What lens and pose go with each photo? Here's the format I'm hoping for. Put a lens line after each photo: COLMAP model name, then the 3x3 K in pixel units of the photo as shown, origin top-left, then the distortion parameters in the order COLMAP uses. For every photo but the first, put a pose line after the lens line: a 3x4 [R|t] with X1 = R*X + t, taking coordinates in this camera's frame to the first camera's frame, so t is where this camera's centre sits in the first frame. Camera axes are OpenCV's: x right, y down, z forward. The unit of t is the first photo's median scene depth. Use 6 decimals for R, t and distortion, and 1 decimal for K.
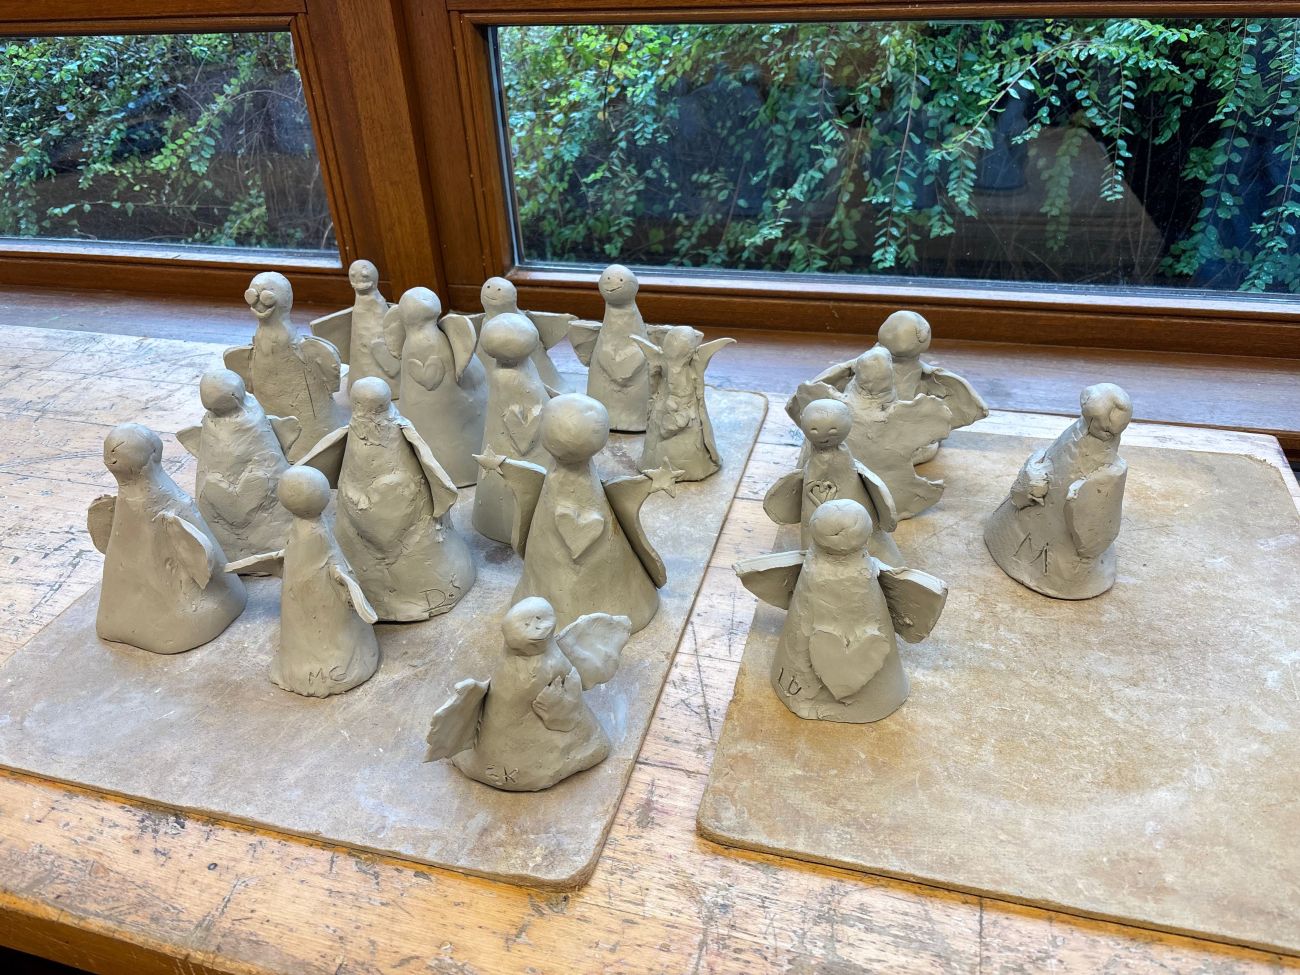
lens RADIAL K [[991.3, 0, 654.4], [0, 991.3, 488.3], [0, 0, 1]] dist [0.013997, -0.038096]
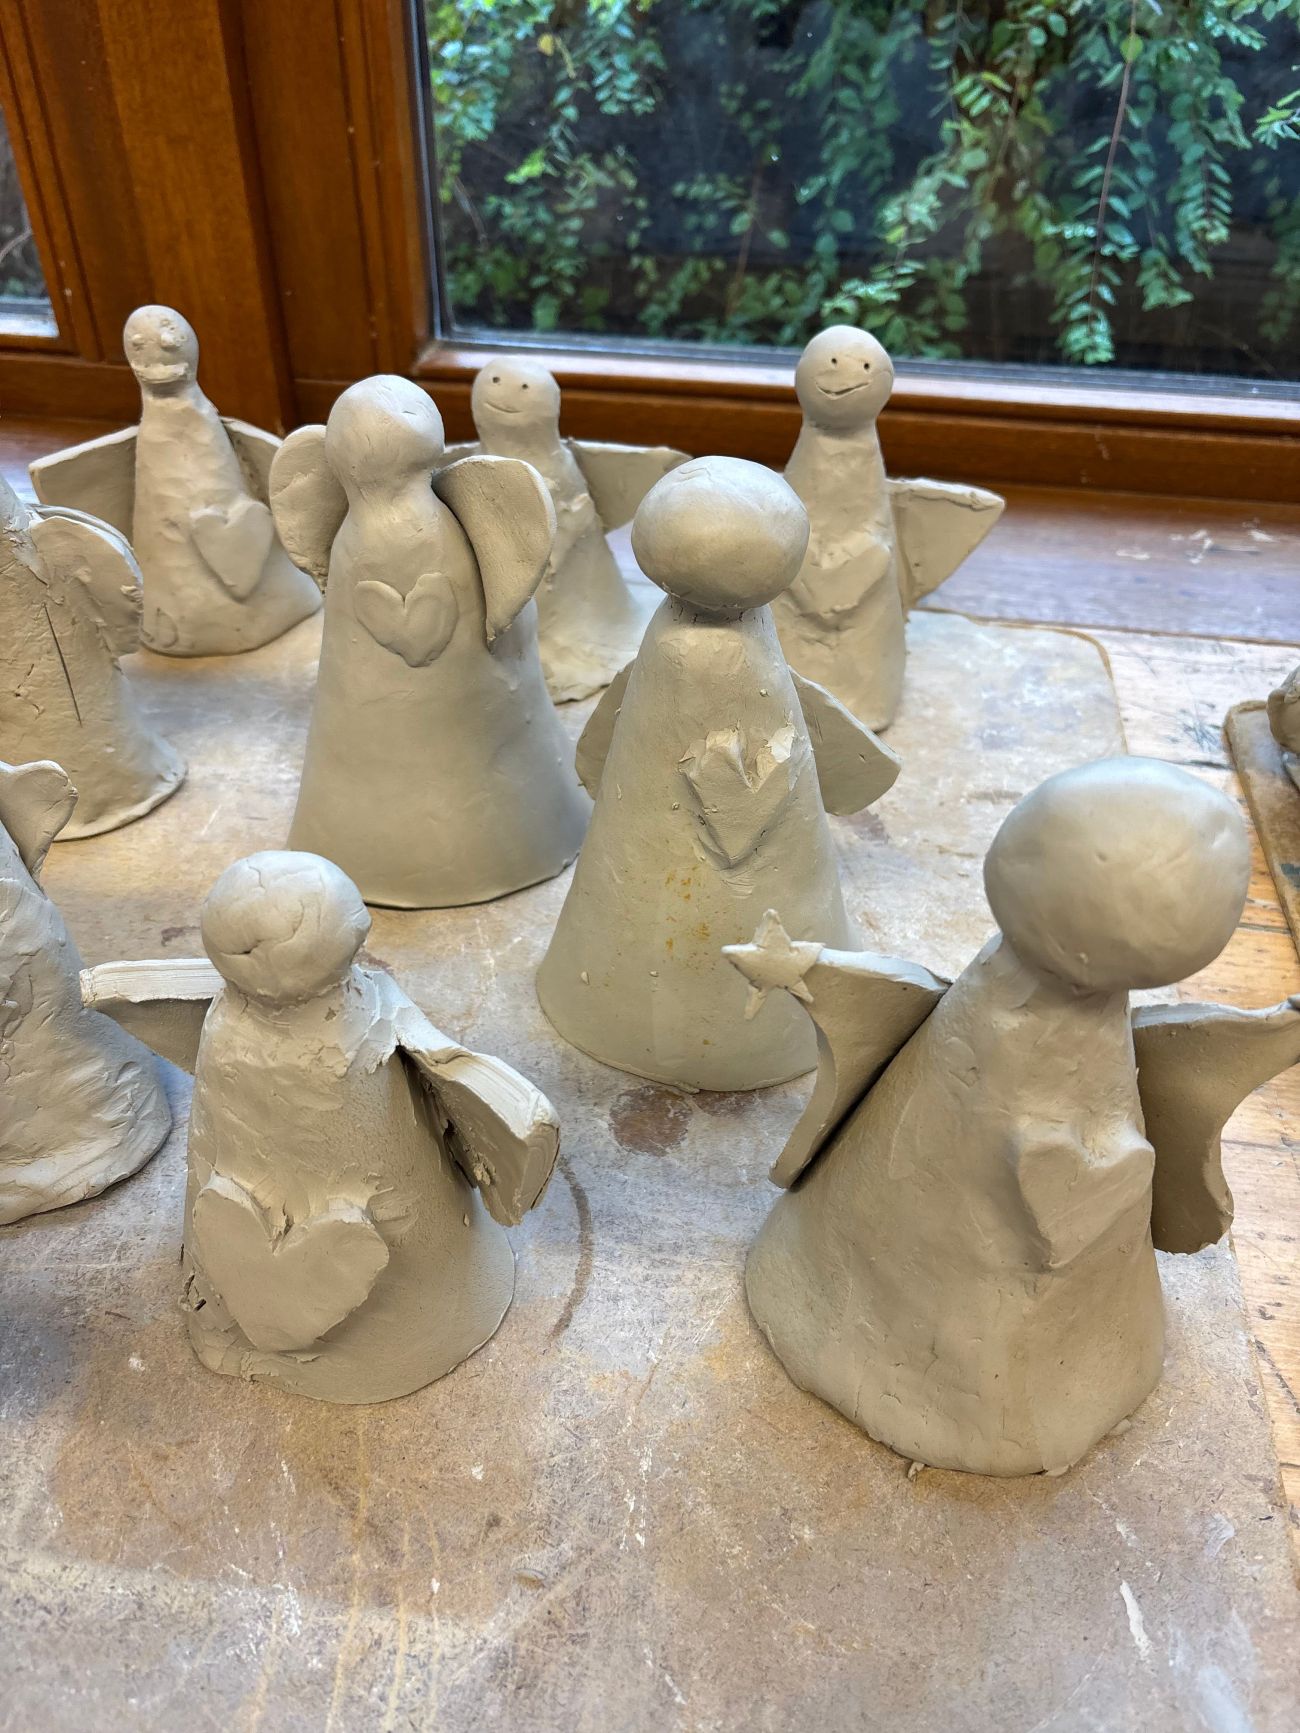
lens RADIAL K [[1321.5, 0, 643.6], [0, 1321.5, 877.1], [0, 0, 1]] dist [0.013997, -0.038096]
pose [[0.990446, -0.031380, 0.134281, -0.118600], [0.011116, 0.988764, 0.149074, -0.052611], [-0.137450, -0.146157, 0.979666, 0.276919]]
